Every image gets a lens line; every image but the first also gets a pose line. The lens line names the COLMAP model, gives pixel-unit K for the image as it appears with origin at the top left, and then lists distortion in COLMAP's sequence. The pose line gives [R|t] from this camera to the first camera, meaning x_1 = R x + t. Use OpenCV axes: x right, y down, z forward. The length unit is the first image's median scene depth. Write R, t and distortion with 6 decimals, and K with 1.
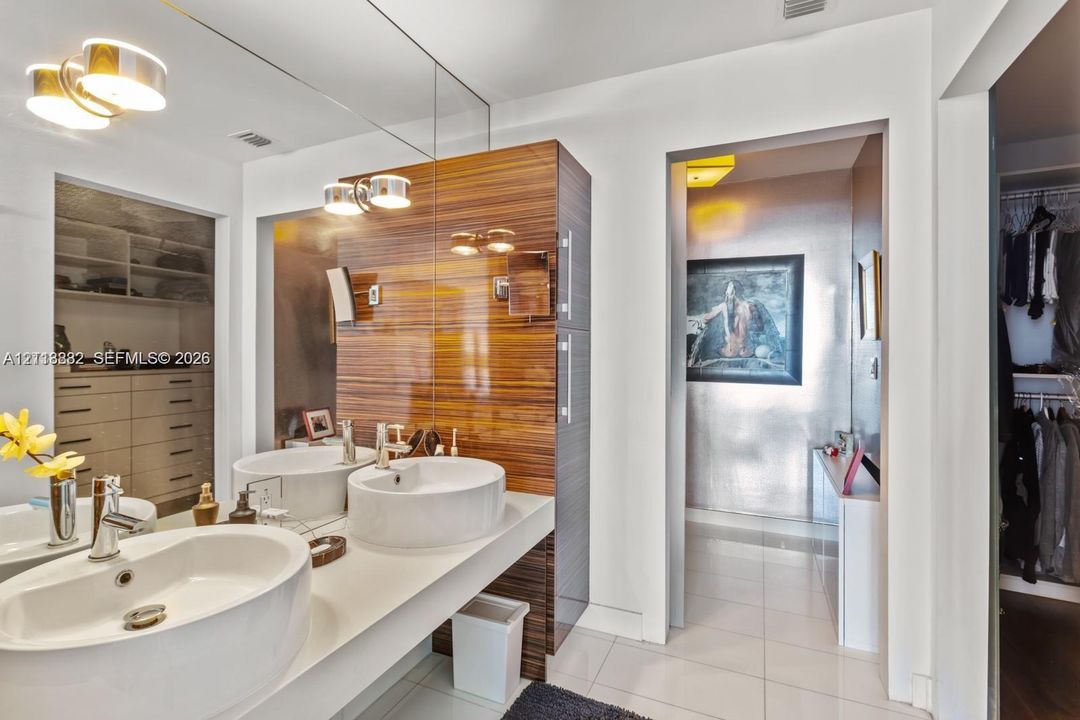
lens RADIAL K [[497.8, 0, 537.4], [0, 497.8, 351.6], [0, 0, 1]] dist [-0.014552, -0.000266]
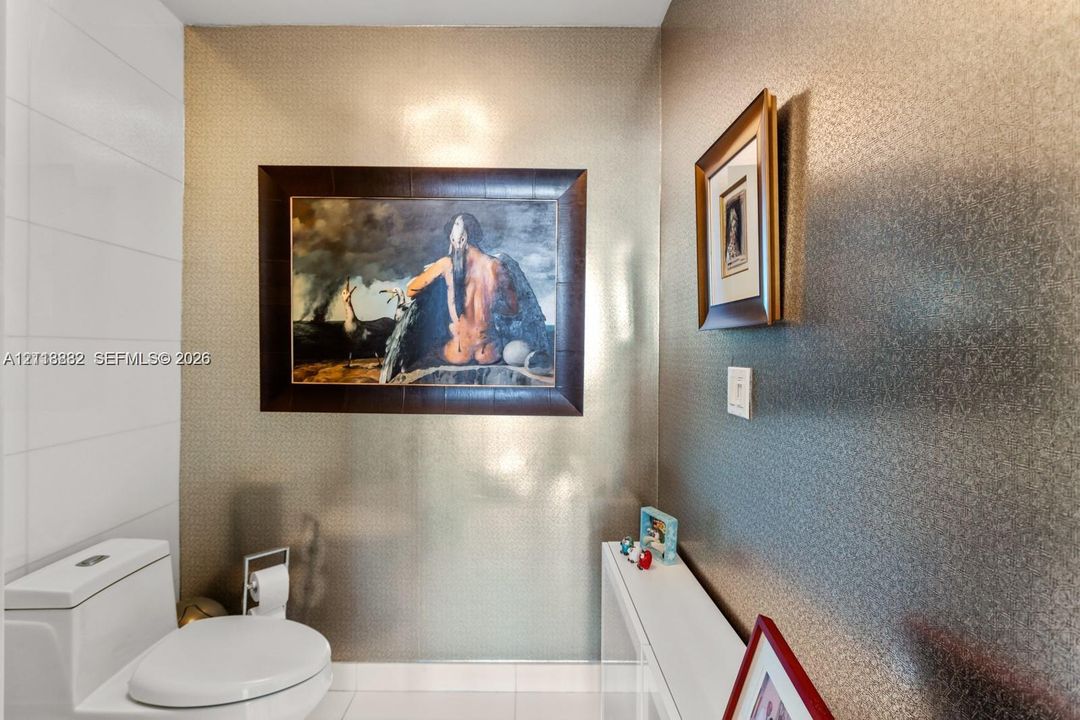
lens RADIAL K [[497.8, 0, 537.3], [0, 497.8, 358.8], [0, 0, 1]] dist [-0.014552, -0.000266]
pose [[0.901286, -0.004034, 0.433206, 0.241918], [0.003309, 0.999992, 0.002428, 0.005051], [-0.433212, -0.000755, 0.901292, 0.507759]]
